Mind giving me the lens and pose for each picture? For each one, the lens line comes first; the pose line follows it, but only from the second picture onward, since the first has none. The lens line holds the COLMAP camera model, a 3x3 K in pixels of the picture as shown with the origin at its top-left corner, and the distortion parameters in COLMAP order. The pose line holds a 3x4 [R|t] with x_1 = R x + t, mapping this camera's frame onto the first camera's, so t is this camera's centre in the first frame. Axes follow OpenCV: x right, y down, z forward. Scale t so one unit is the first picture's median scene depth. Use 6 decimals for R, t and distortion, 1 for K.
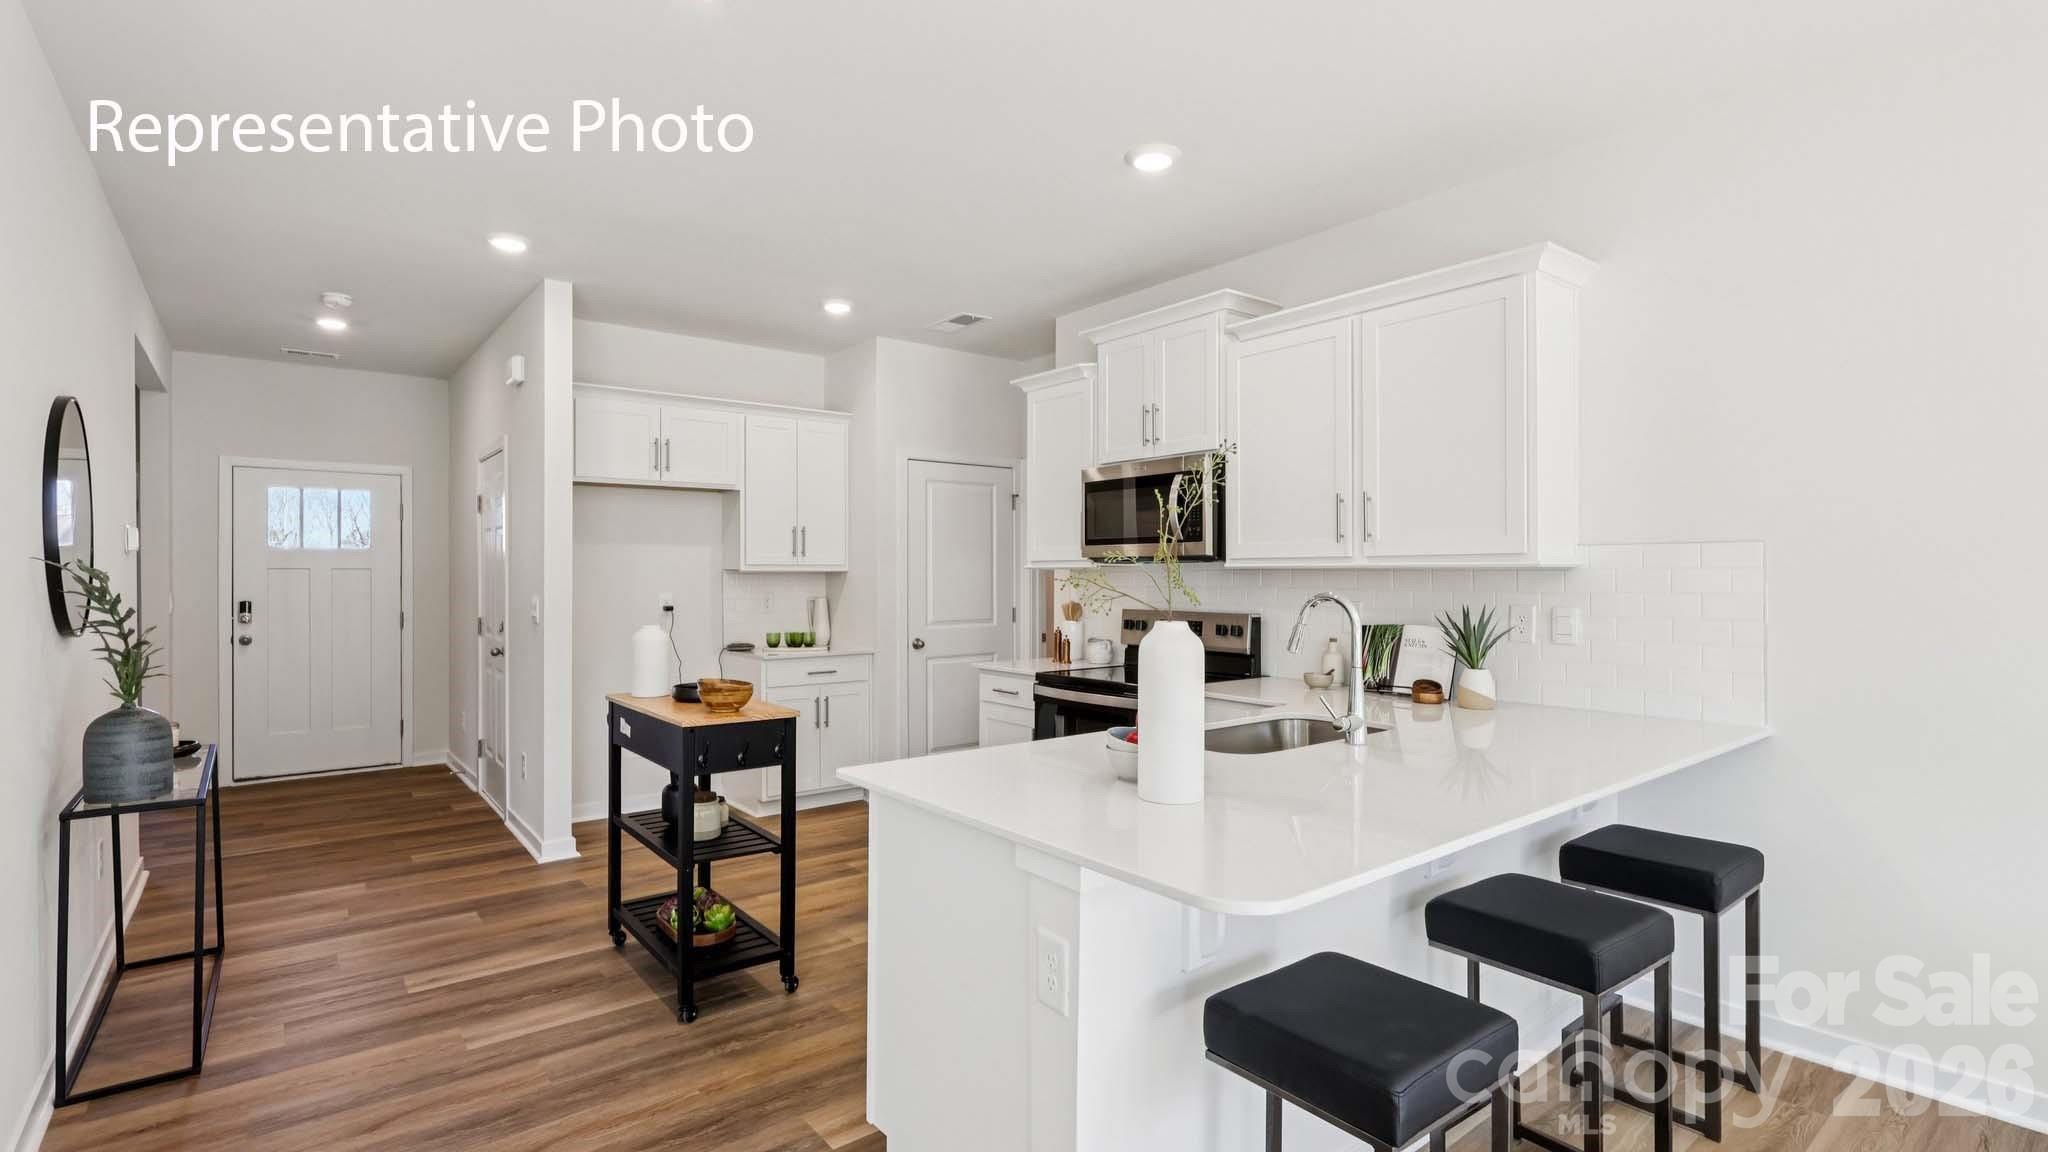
lens RADIAL K [[957.8, 0, 1024.0], [0, 957.8, 576.0], [0, 0, 1]] dist [0.001571, 0.000151]
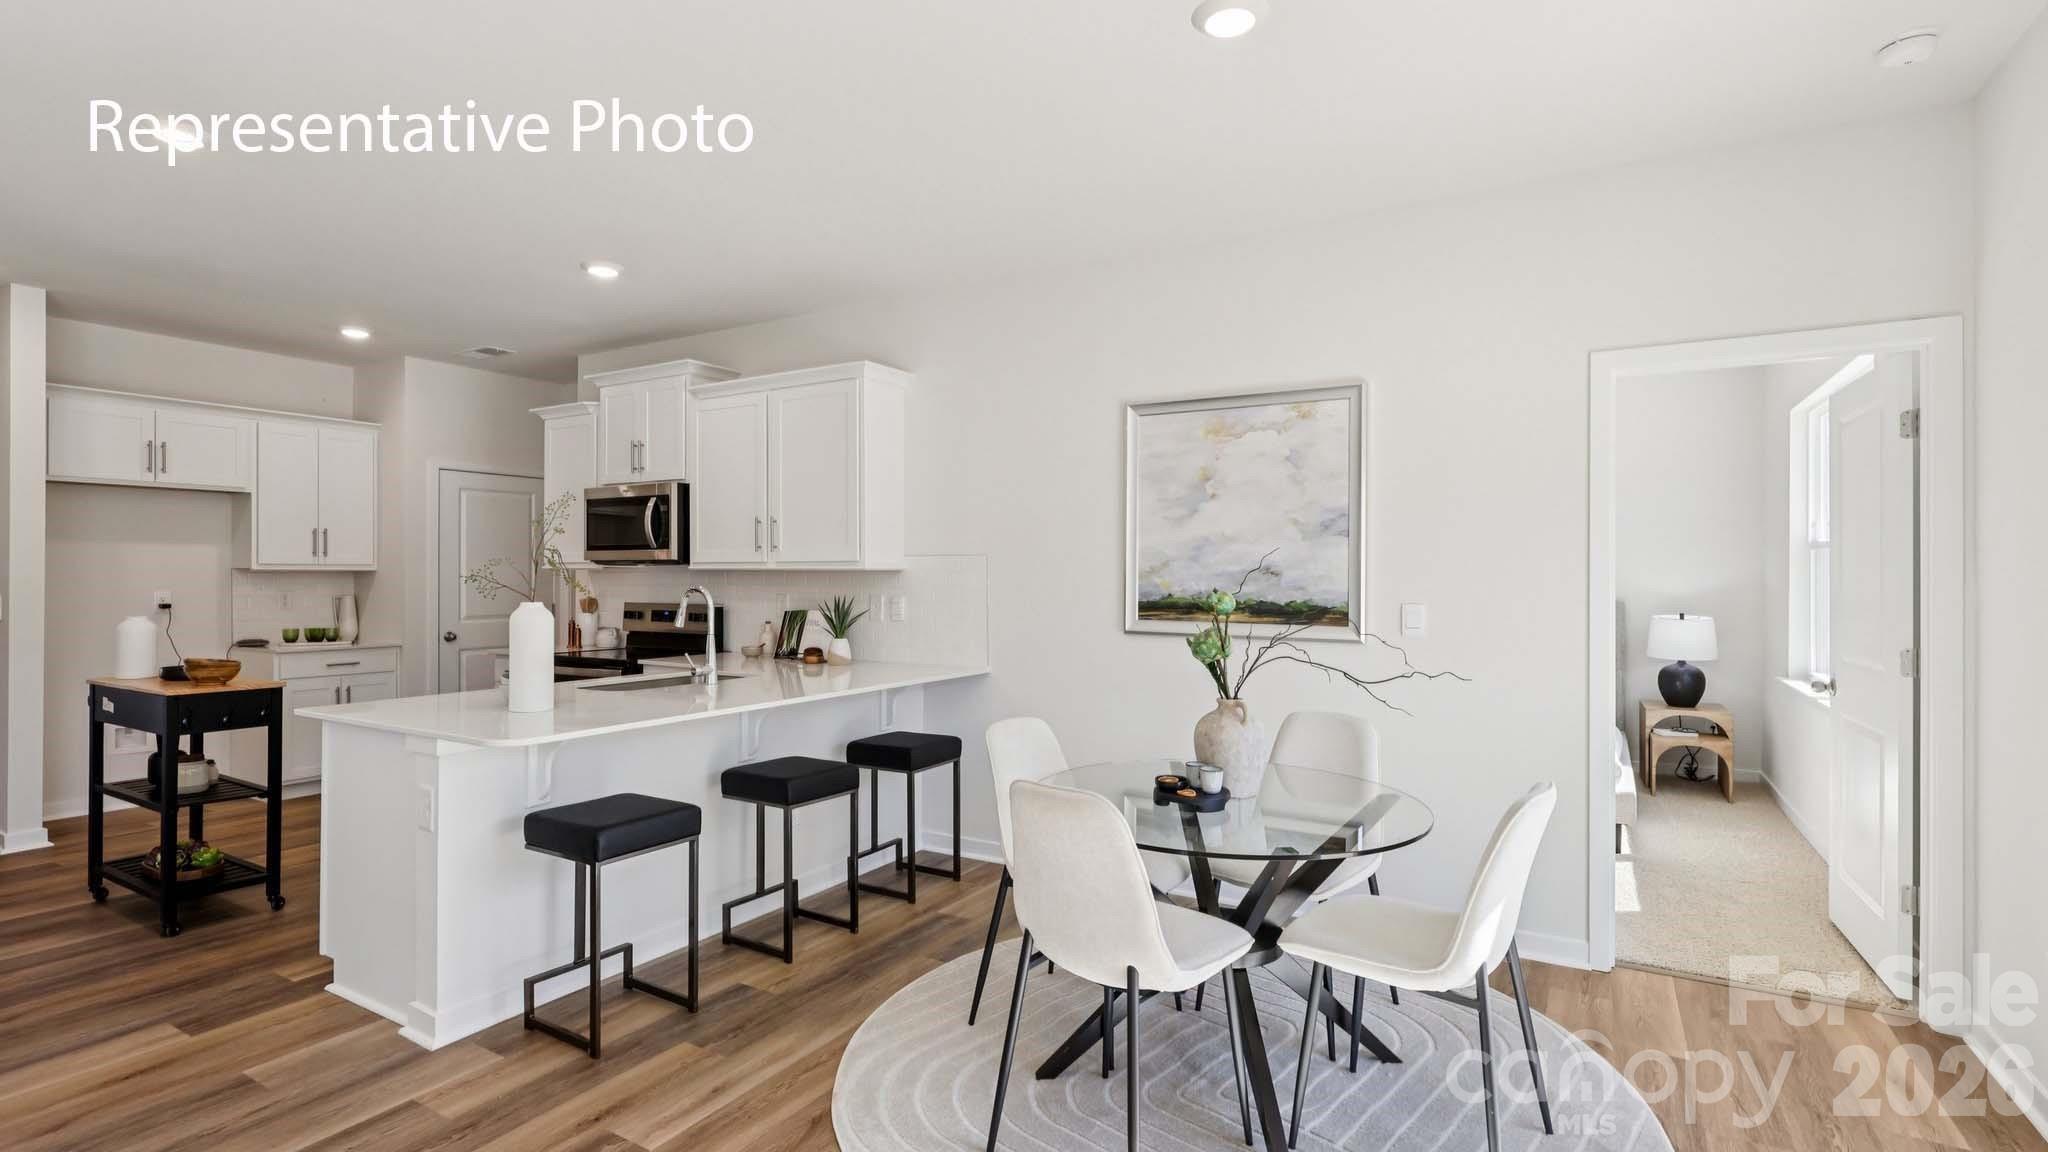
lens RADIAL K [[957.8, 0, 1024.0], [0, 957.8, 576.0], [0, 0, 1]] dist [0.001571, 0.000151]
pose [[0.935058, 0.003162, 0.354480, 0.181884], [-0.002686, 0.999995, -0.001835, 0.001967], [-0.354484, 0.000763, 0.935062, -0.417493]]
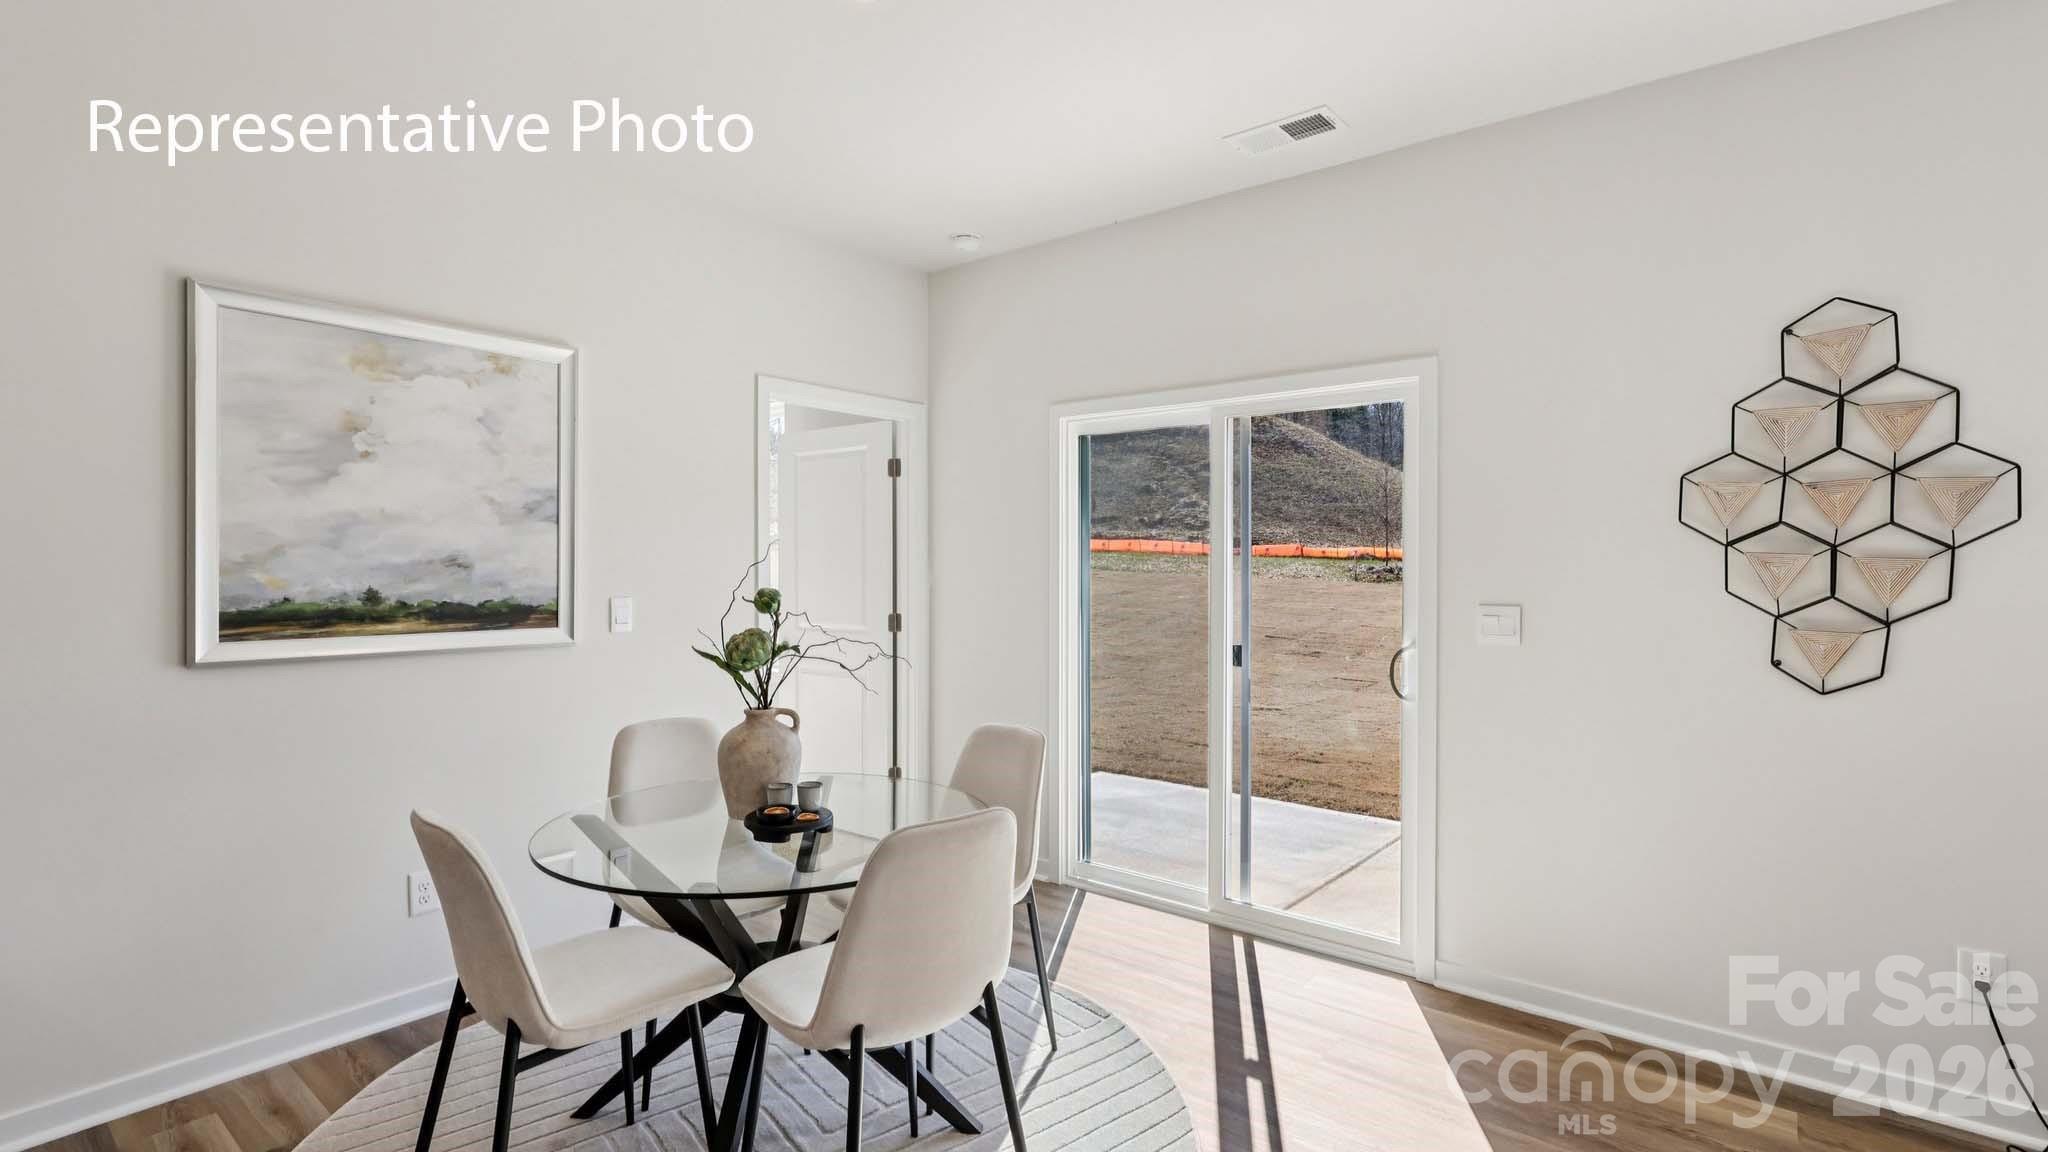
lens RADIAL K [[957.8, 0, 1024.0], [0, 957.8, 576.0], [0, 0, 1]] dist [0.001571, 0.000151]
pose [[-0.208855, -0.008529, 0.977909, -0.077394], [0.004527, 0.999943, 0.009688, -0.000418], [-0.977936, 0.006450, -0.208804, 0.158250]]
